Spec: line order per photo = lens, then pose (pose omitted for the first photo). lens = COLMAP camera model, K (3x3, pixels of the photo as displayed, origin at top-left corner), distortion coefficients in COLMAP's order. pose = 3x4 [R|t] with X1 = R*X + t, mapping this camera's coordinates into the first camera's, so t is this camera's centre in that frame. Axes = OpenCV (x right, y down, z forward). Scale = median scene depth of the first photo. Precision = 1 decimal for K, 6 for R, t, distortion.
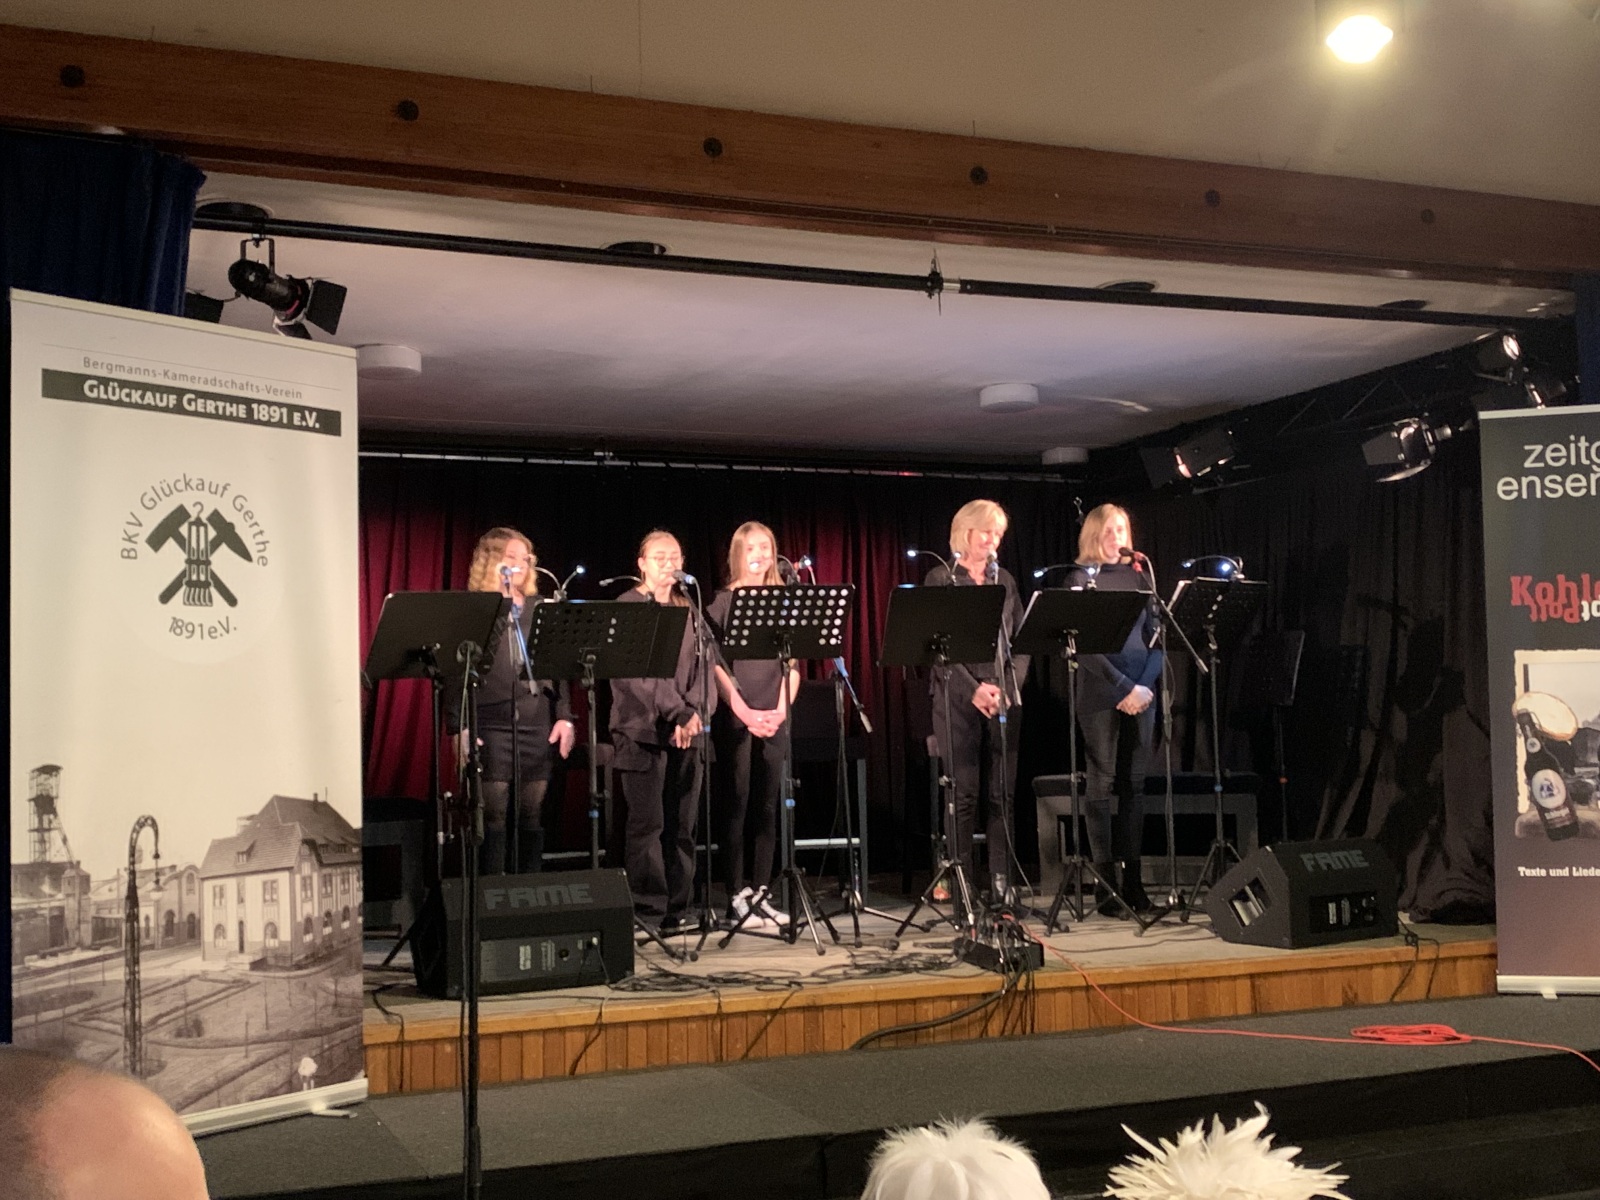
lens RADIAL K [[1816.3, 0, 827.0], [0, 1816.3, 596.4], [0, 0, 1]] dist [0.372177, -1.187144]
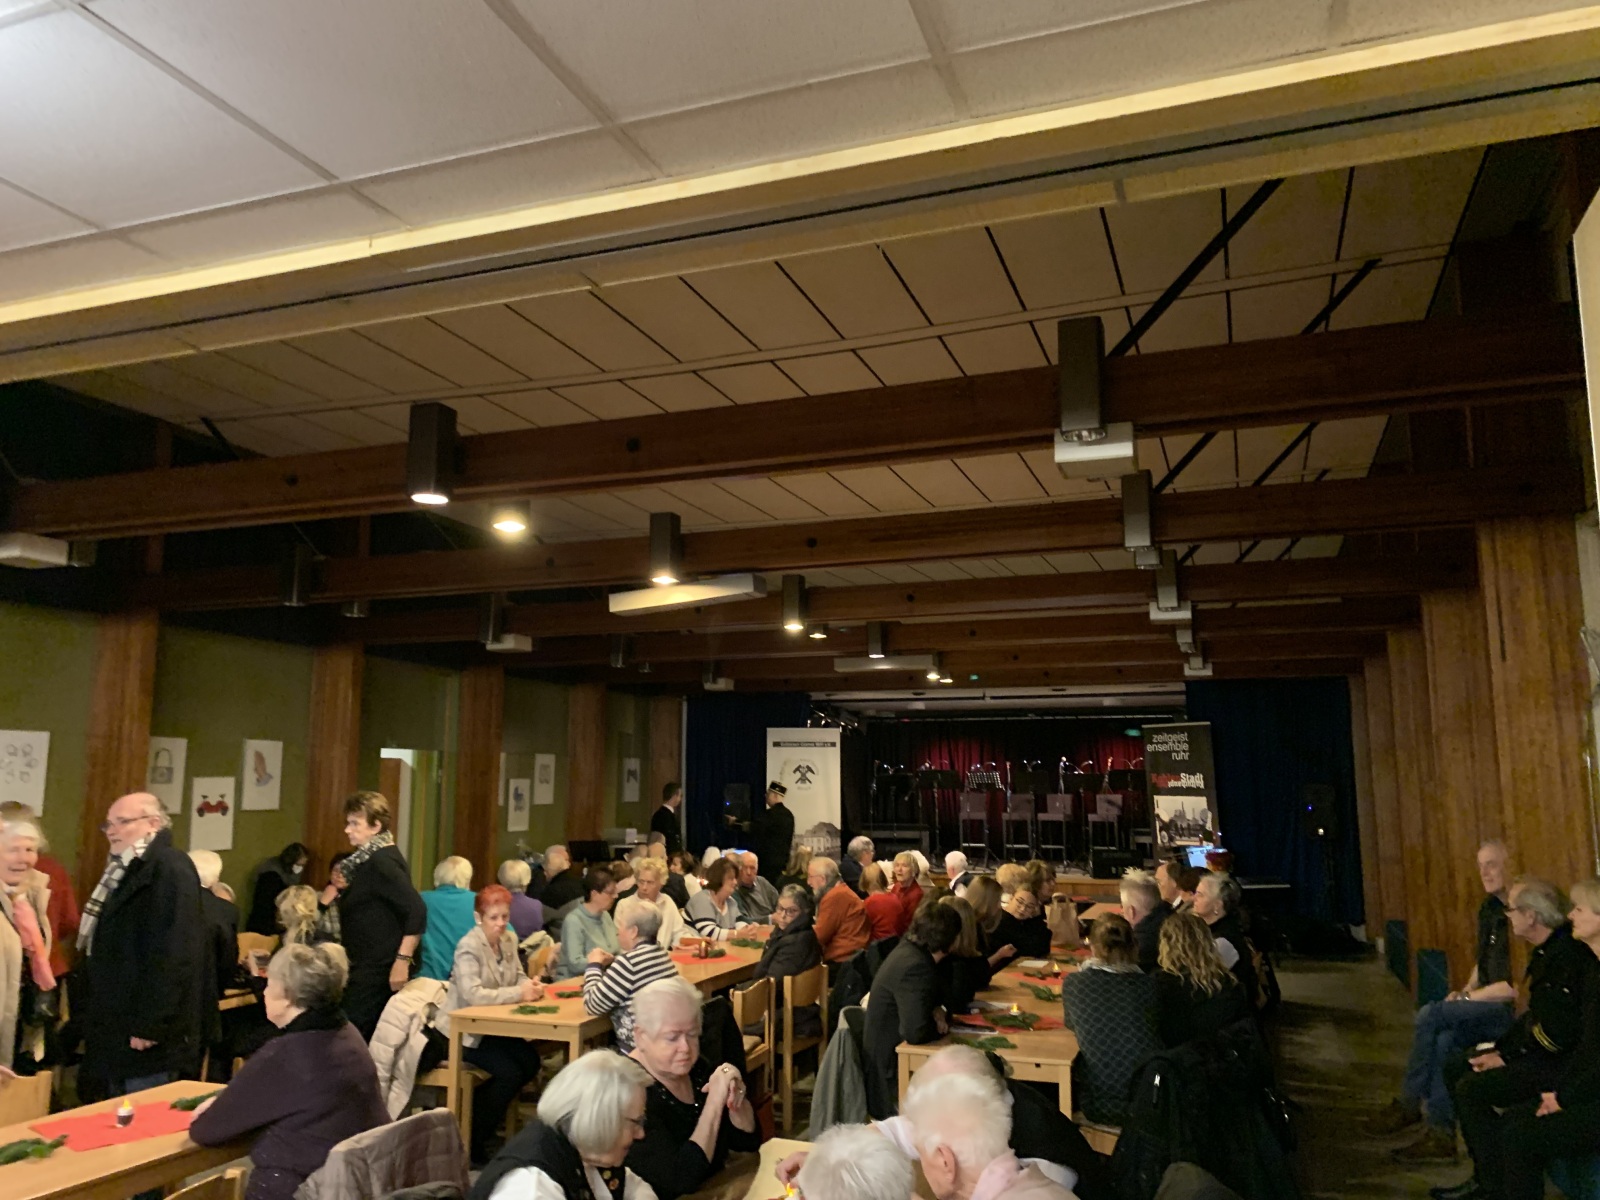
lens RADIAL K [[1206.7, 0, 795.7], [0, 1206.7, 618.0], [0, 0, 1]] dist [0.082435, -0.081605]
pose [[0.743010, -0.075389, -0.665021, 1.380451], [0.025883, 0.996129, -0.084006, -0.124299], [0.668780, 0.045205, 0.742085, -1.103379]]
